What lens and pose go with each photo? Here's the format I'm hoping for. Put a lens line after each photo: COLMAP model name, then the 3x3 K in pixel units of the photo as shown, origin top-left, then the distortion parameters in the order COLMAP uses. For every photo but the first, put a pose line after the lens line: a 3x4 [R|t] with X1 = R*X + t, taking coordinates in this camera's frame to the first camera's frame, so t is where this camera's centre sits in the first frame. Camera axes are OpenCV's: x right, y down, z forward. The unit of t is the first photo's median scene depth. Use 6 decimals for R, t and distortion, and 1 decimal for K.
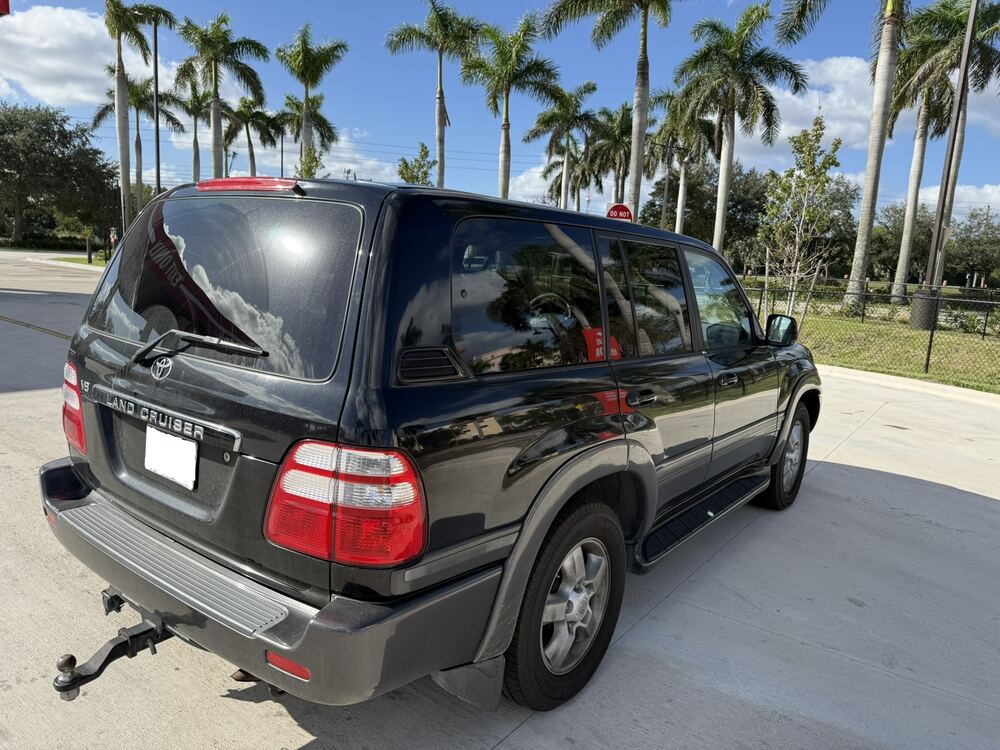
lens RADIAL K [[738.7, 0, 495.2], [0, 738.7, 390.0], [0, 0, 1]] dist [-0.006293, -0.007436]
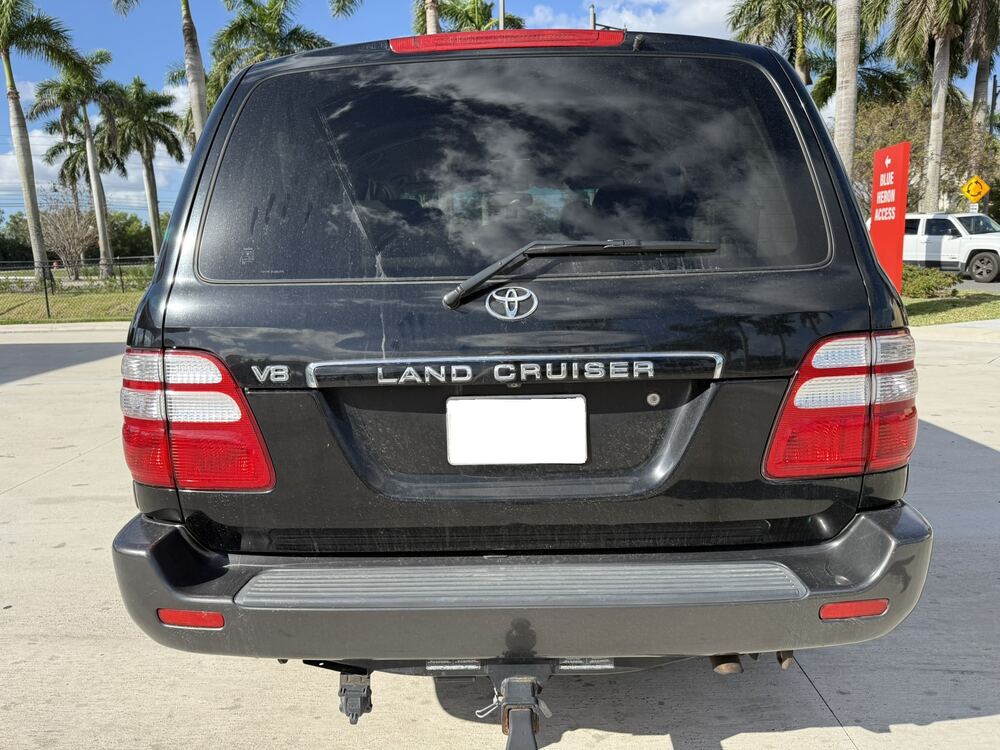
lens RADIAL K [[738.7, 0, 495.2], [0, 738.7, 390.0], [0, 0, 1]] dist [-0.006293, -0.007436]
pose [[0.793715, -0.188898, 0.578217, -0.097539], [0.180953, 0.980850, 0.072041, -0.000249], [-0.580752, 0.047450, 0.812696, 0.050761]]
